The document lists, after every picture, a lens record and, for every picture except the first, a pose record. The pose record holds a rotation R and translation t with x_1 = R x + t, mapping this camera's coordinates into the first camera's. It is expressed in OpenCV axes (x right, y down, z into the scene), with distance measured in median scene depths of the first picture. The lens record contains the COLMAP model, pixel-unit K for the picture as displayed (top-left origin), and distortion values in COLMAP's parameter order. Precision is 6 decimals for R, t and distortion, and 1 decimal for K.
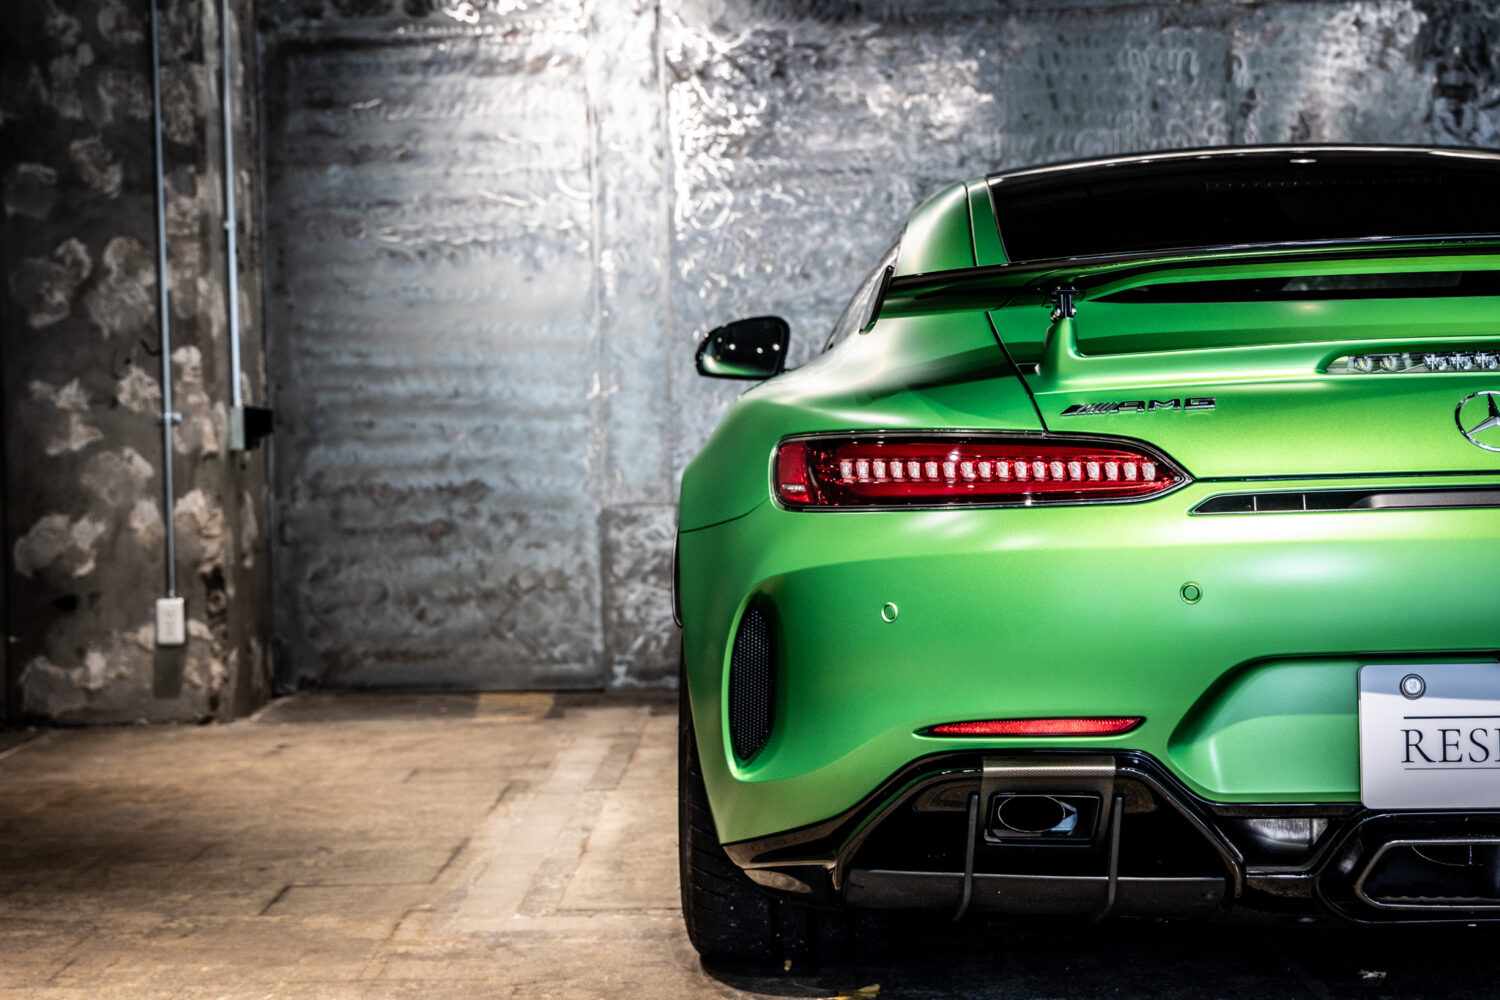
lens RADIAL K [[2537.2, 0, 754.3], [0, 2537.2, 502.4], [0, 0, 1]] dist [0.018558, 0.000000]
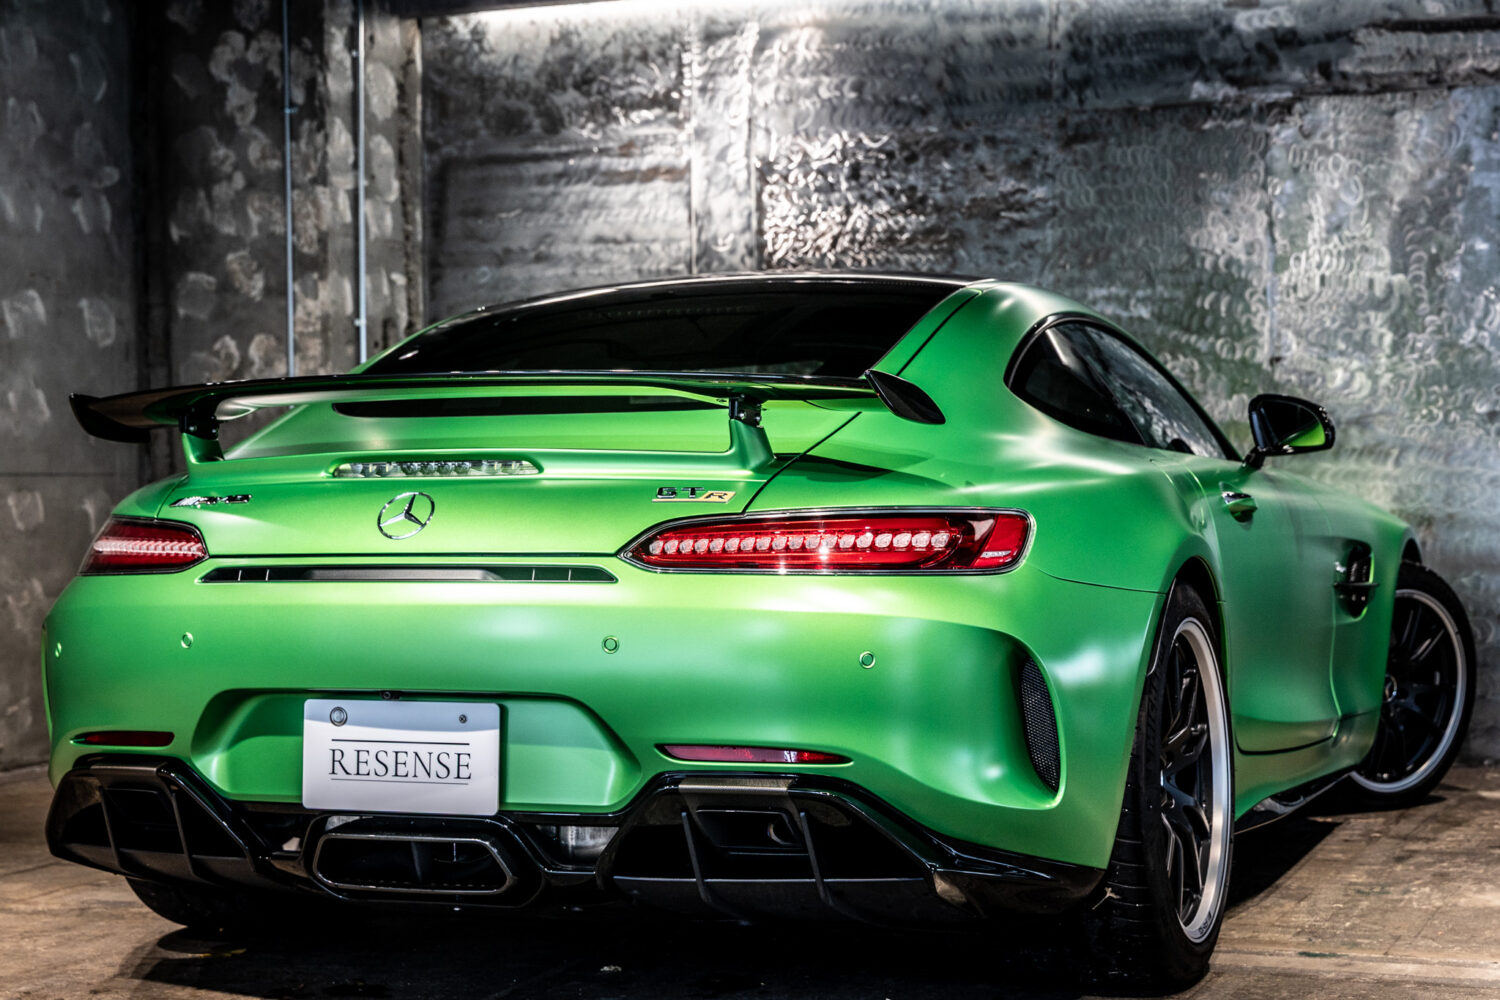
lens RADIAL K [[2737.4, 0, 761.8], [0, 2737.4, 492.9], [0, 0, 1]] dist [0.026141, 0.000000]
pose [[0.939521, 0.015298, -0.342149, 0.404188], [-0.024986, 0.999401, -0.023927, -0.006283], [0.341578, 0.031028, 0.939341, -0.111672]]
